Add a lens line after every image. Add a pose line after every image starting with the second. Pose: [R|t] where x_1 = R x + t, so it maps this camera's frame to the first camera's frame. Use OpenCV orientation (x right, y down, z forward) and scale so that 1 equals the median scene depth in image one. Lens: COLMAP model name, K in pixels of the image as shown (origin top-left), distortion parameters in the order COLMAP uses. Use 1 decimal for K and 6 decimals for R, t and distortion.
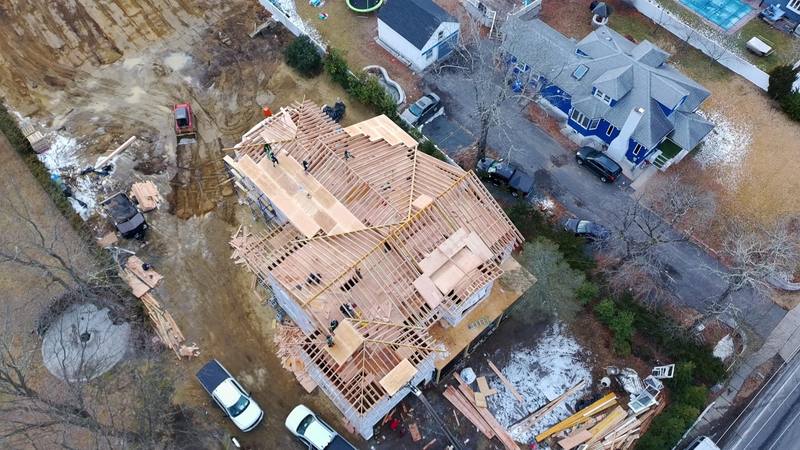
lens RADIAL K [[639.5, 0, 400.0], [0, 639.5, 225.0], [0, 0, 1]] dist [0.026535, 0.001334]
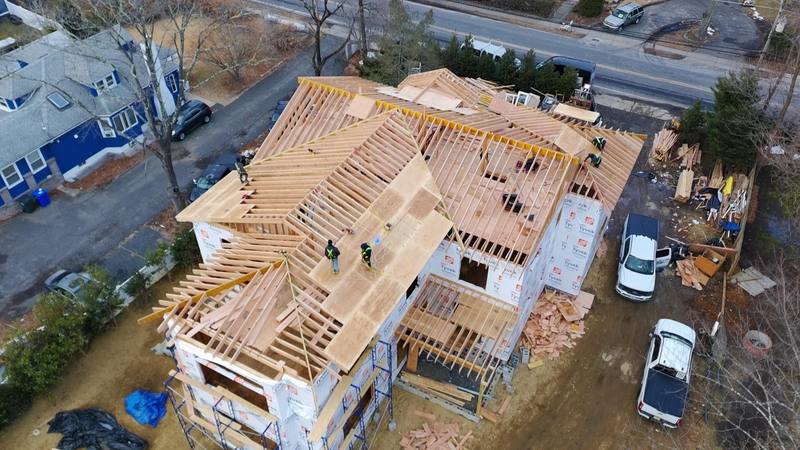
lens RADIAL K [[611.1, 0, 400.0], [0, 611.1, 225.0], [0, 0, 1]] dist [0.029367, 0.000329]
pose [[-0.327243, -0.619597, 0.713450, -0.511073], [0.813307, 0.199712, 0.546486, -0.322832], [-0.481086, 0.759088, 0.438568, 0.704375]]
